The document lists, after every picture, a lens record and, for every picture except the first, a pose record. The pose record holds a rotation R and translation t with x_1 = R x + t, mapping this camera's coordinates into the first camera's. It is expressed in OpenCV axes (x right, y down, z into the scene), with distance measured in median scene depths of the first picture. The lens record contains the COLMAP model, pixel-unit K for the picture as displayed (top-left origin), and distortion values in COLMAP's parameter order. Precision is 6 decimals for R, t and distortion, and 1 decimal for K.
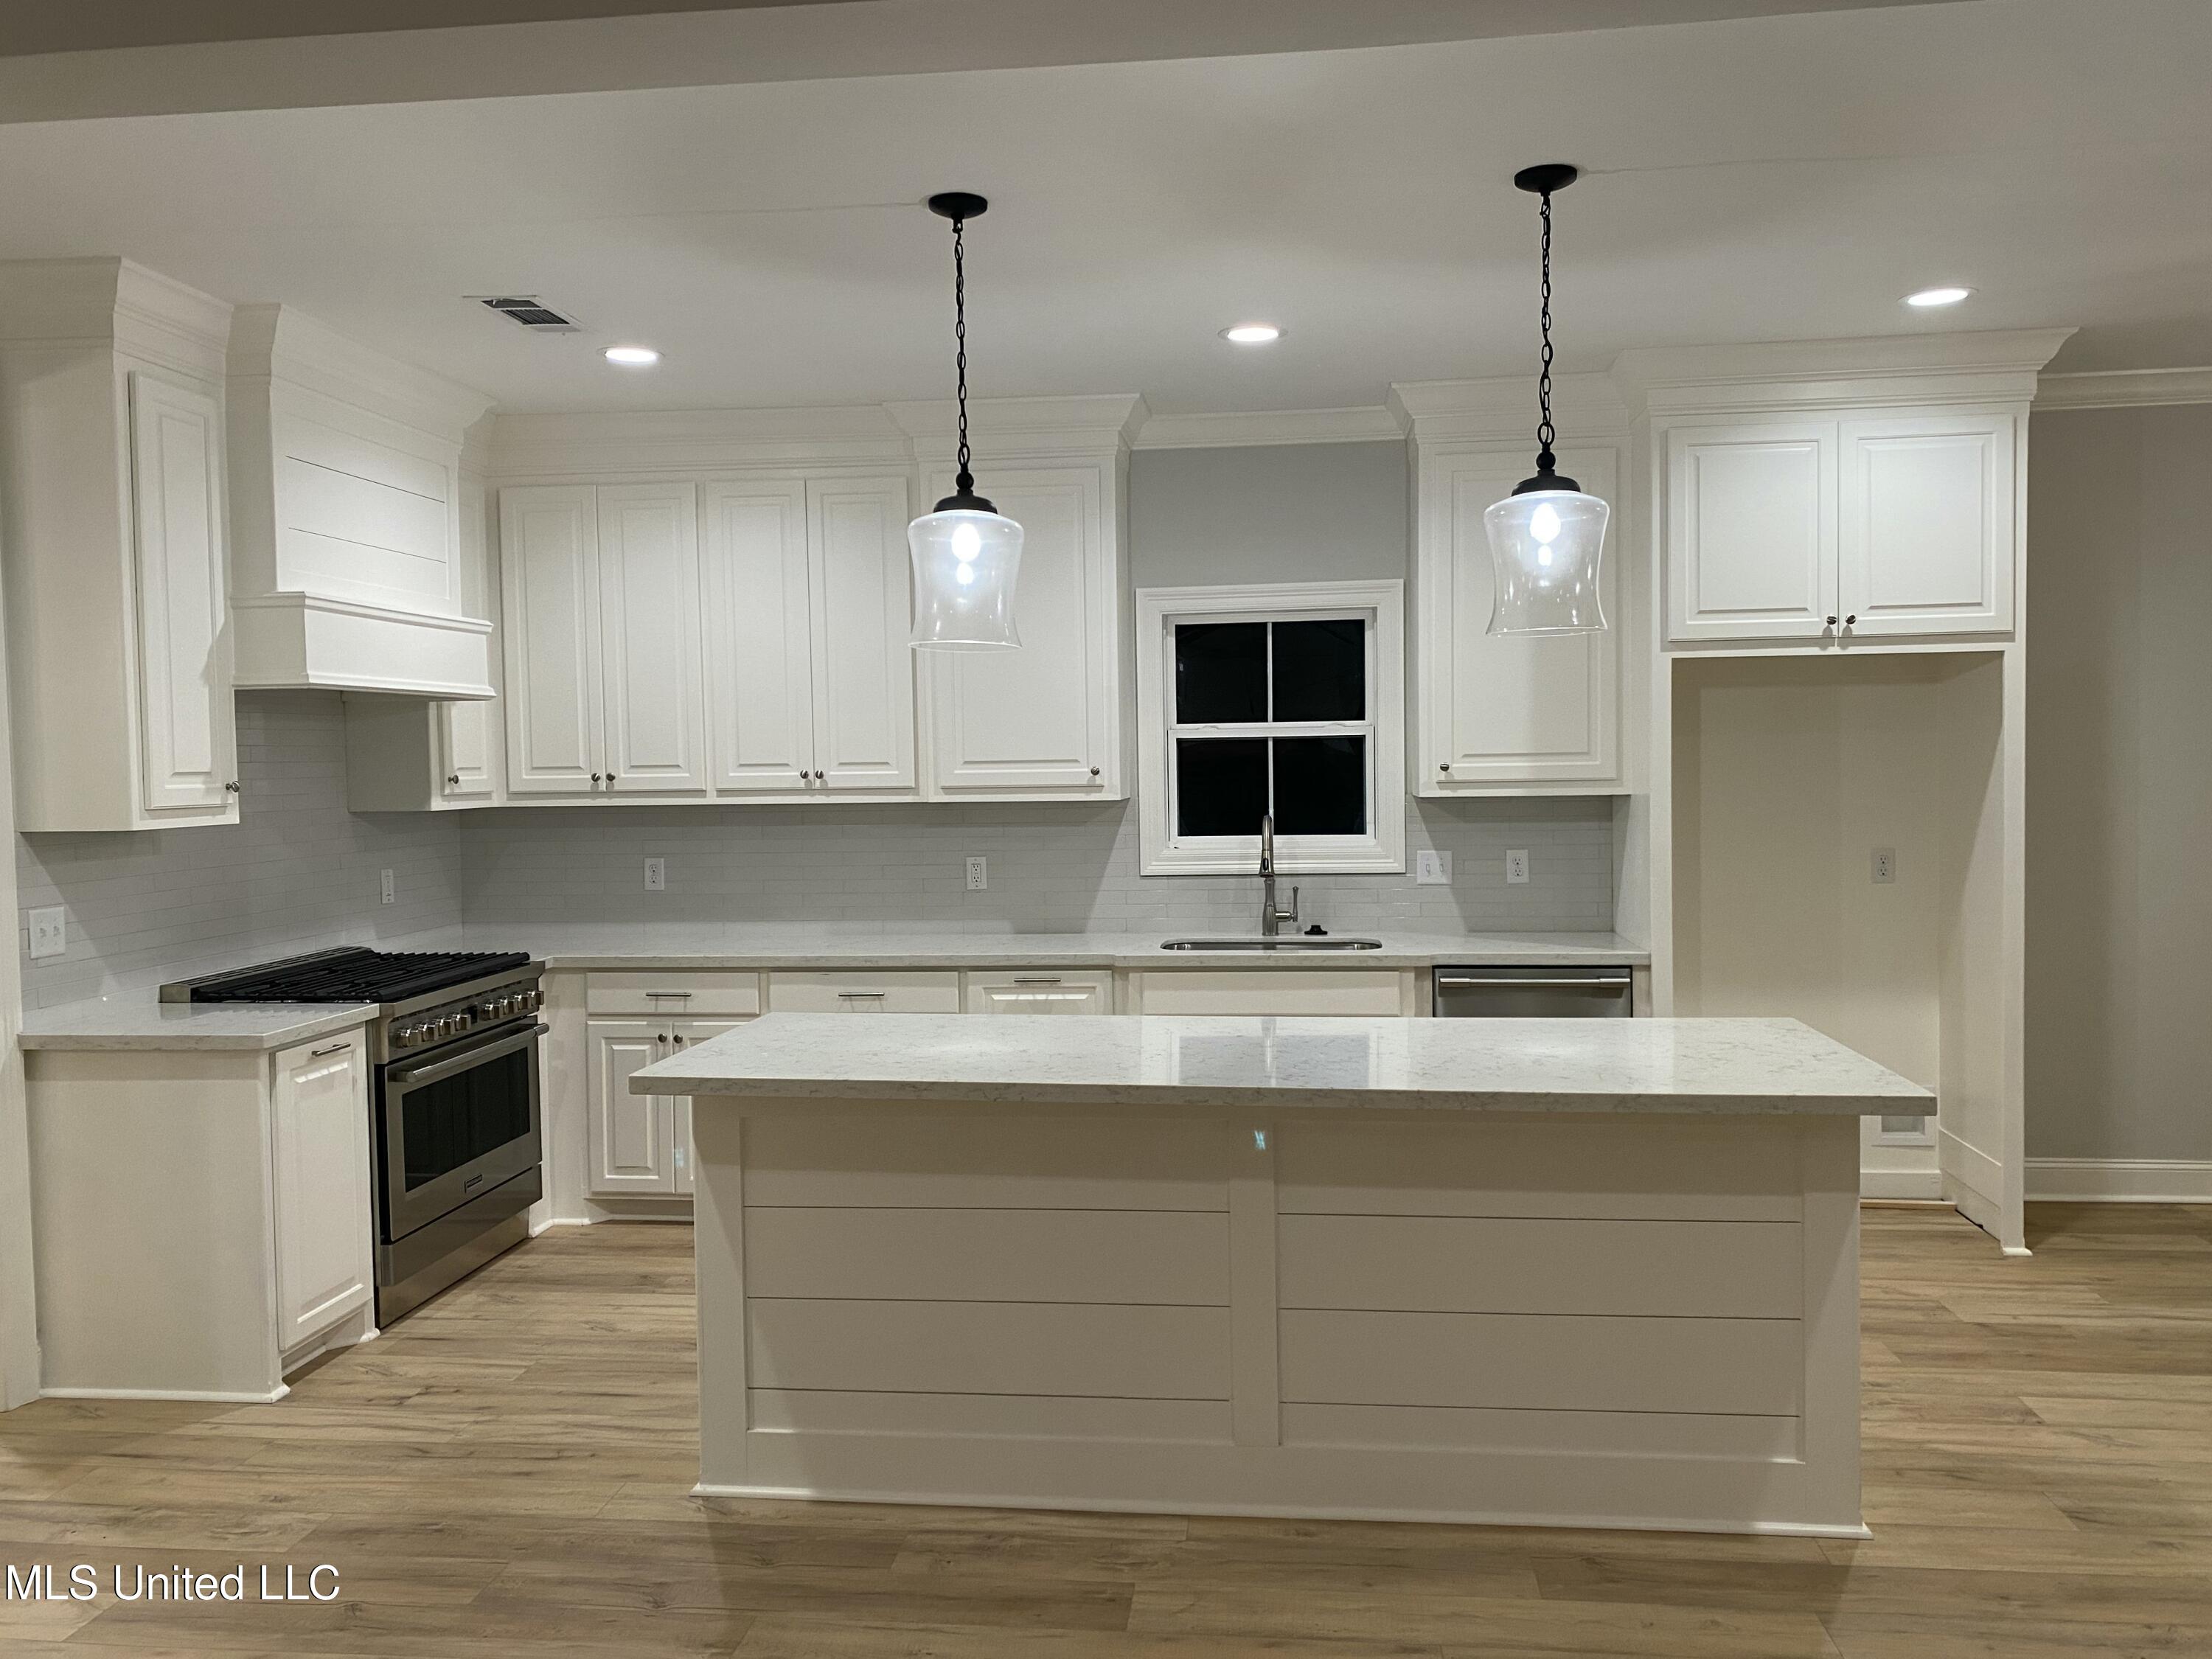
lens RADIAL K [[1685.7, 0, 1106.1], [0, 1685.7, 831.7], [0, 0, 1]] dist [0.041823, -0.045543]
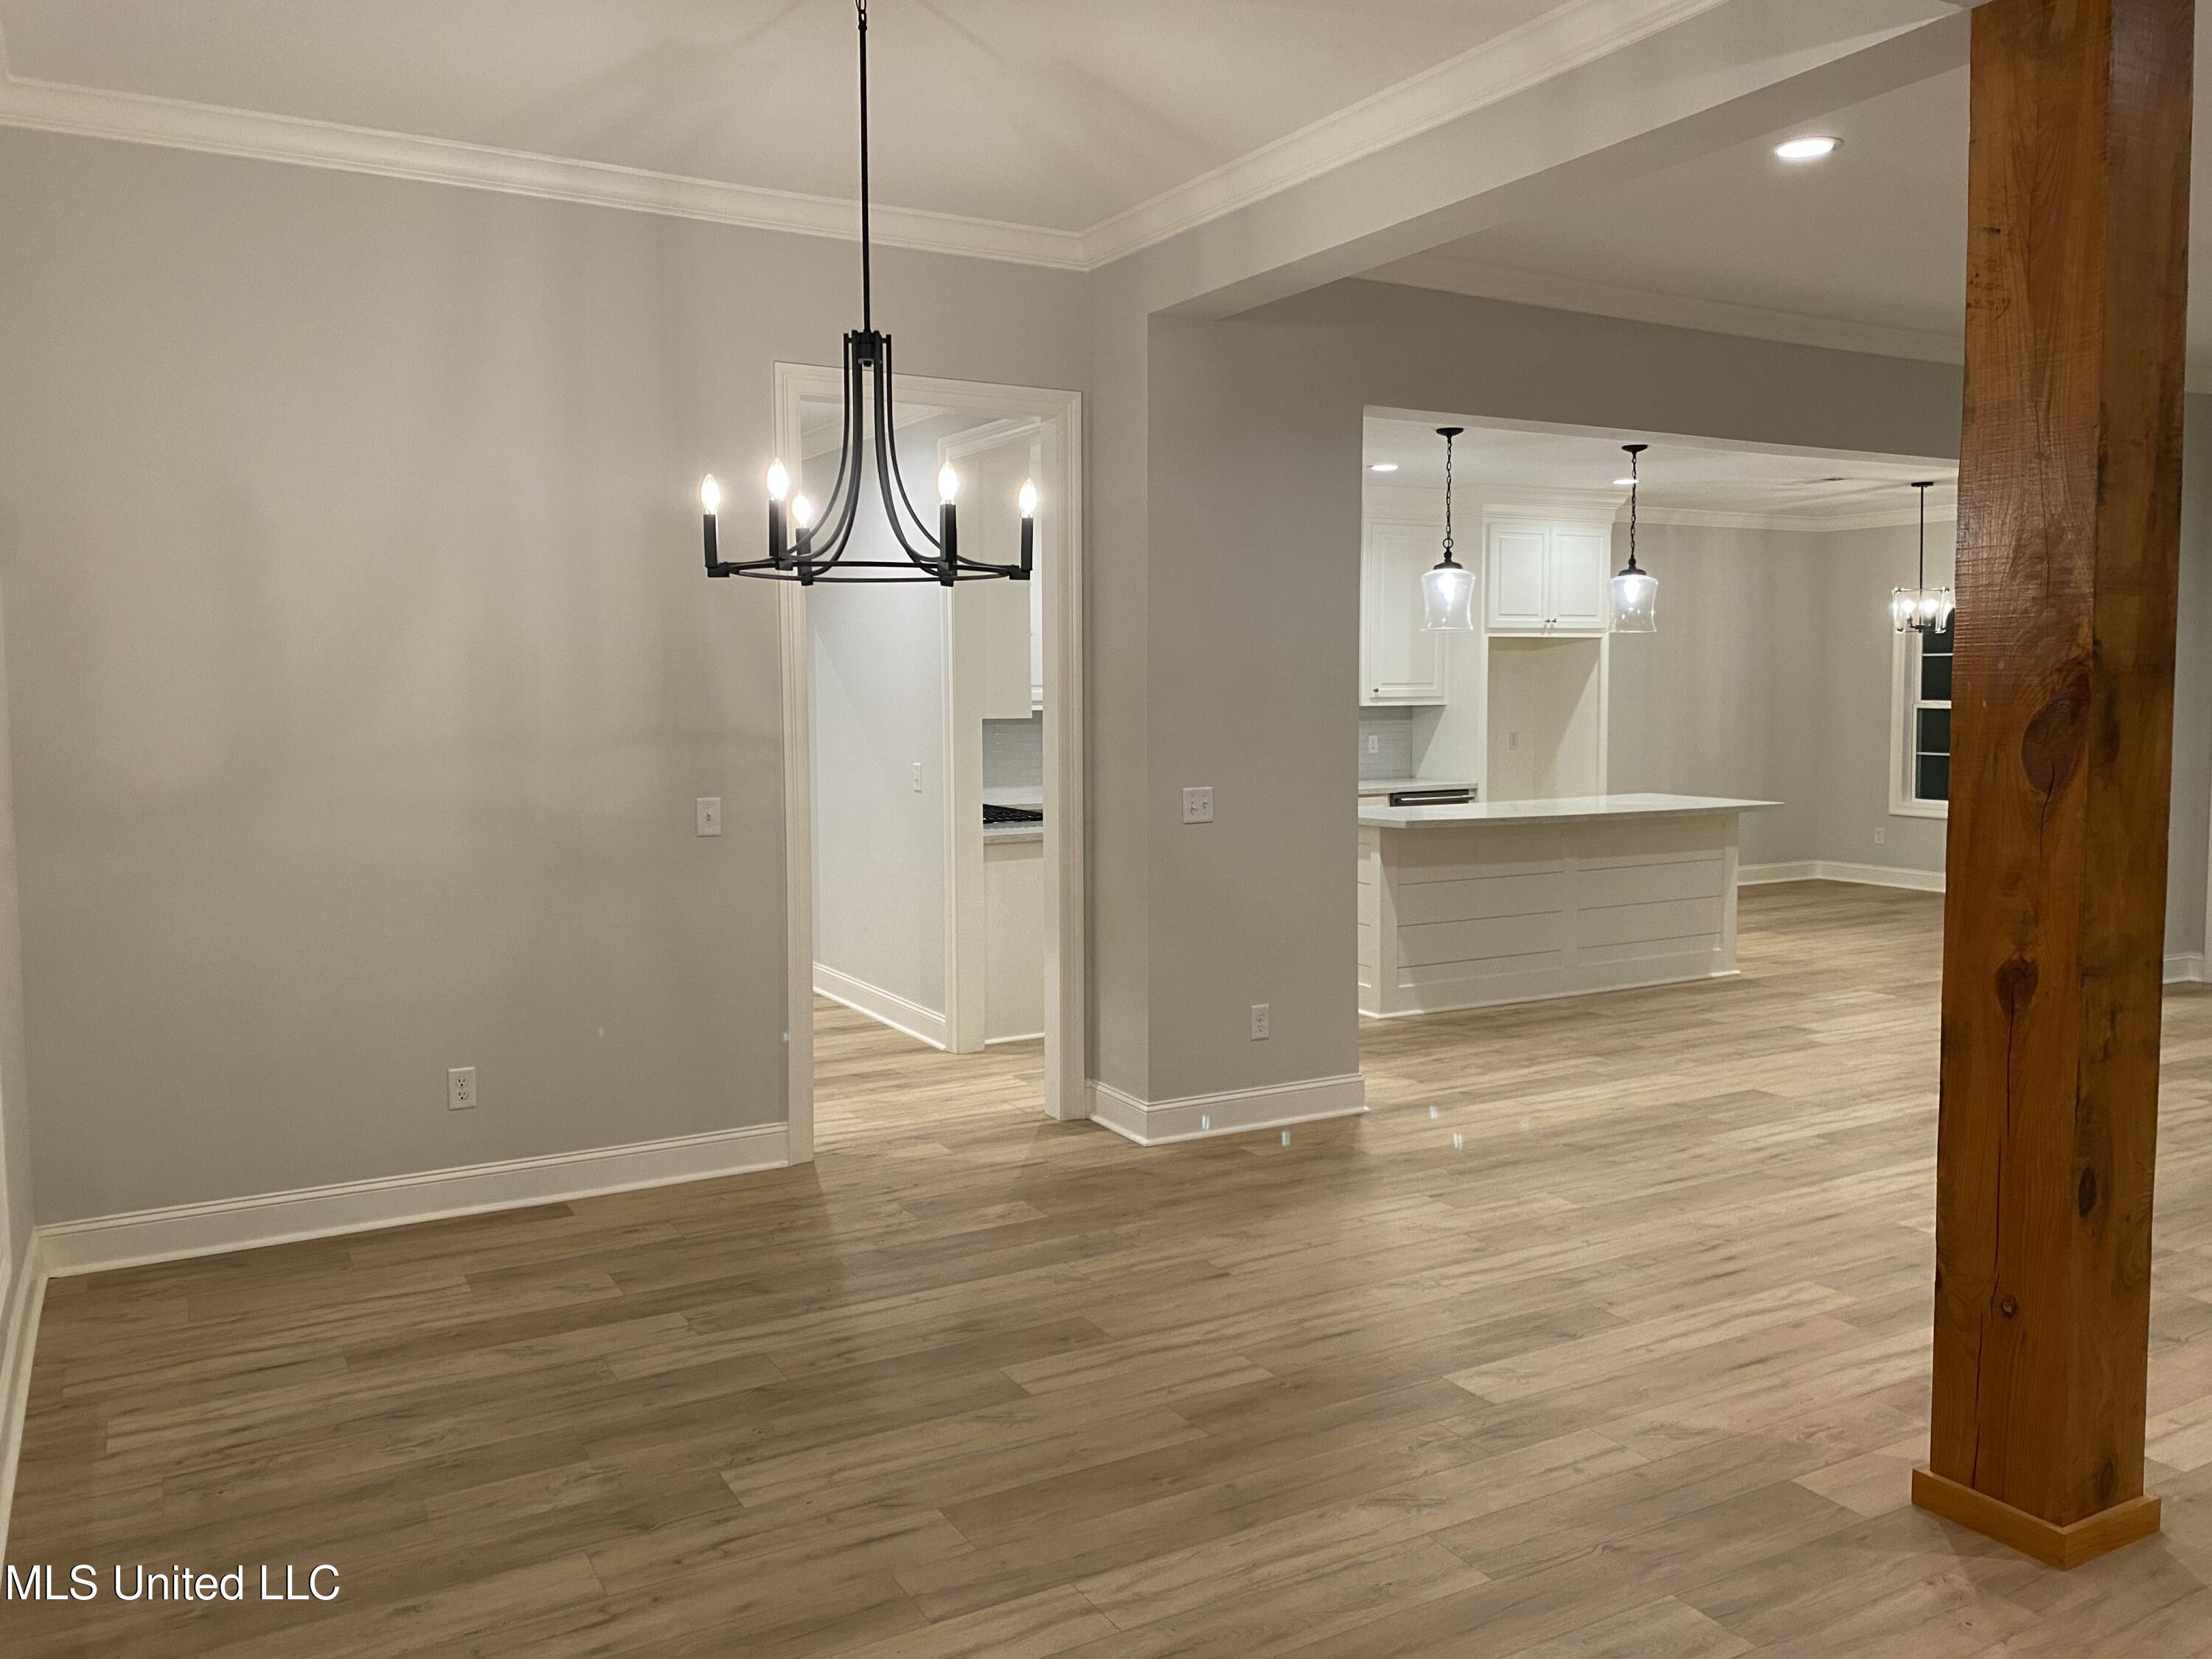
lens RADIAL K [[1685.7, 0, 1109.9], [0, 1685.7, 798.1], [0, 0, 1]] dist [0.041823, -0.045543]
pose [[0.807553, -0.030248, 0.589020, -1.265317], [0.019392, 0.999506, 0.024741, 0.033493], [-0.589477, -0.008557, 0.807740, -0.379536]]
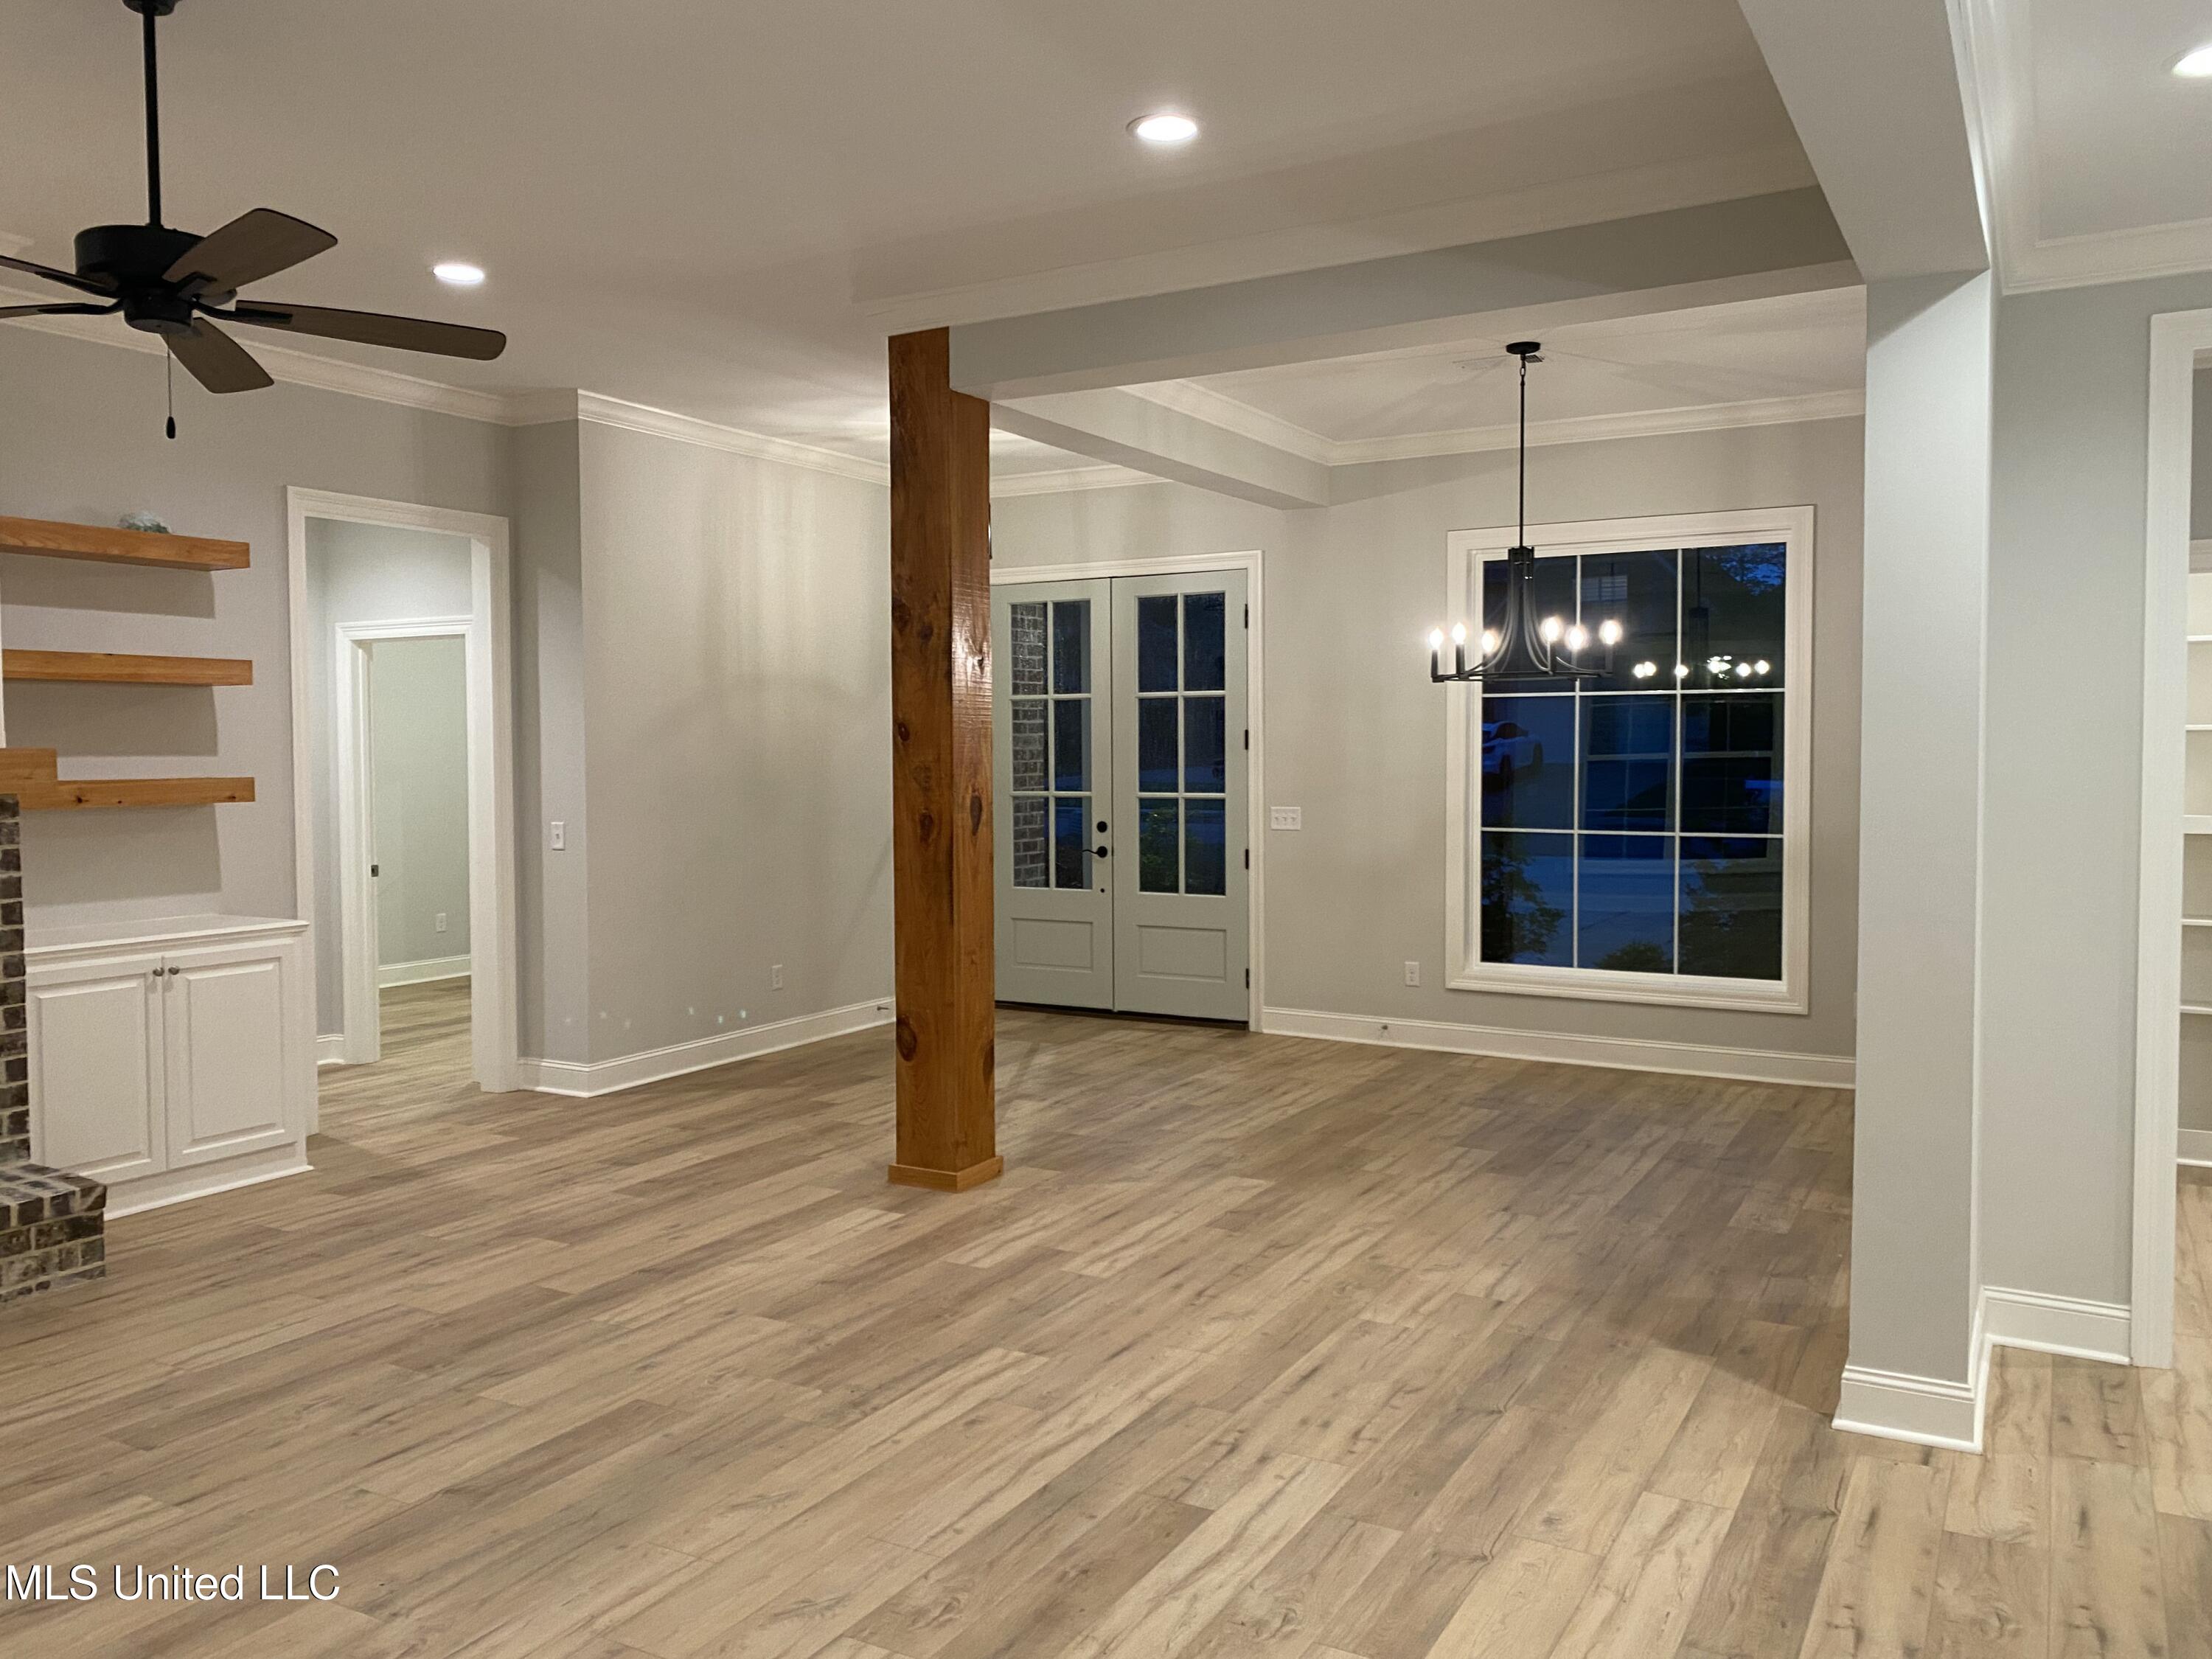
lens RADIAL K [[1685.7, 0, 1081.5], [0, 1685.7, 808.1], [0, 0, 1]] dist [0.041823, -0.045543]
pose [[-0.397654, 0.050837, -0.916126, 0.400663], [-0.030114, 0.997203, 0.068407, -0.024113], [0.917041, 0.054791, -0.395011, 0.462745]]
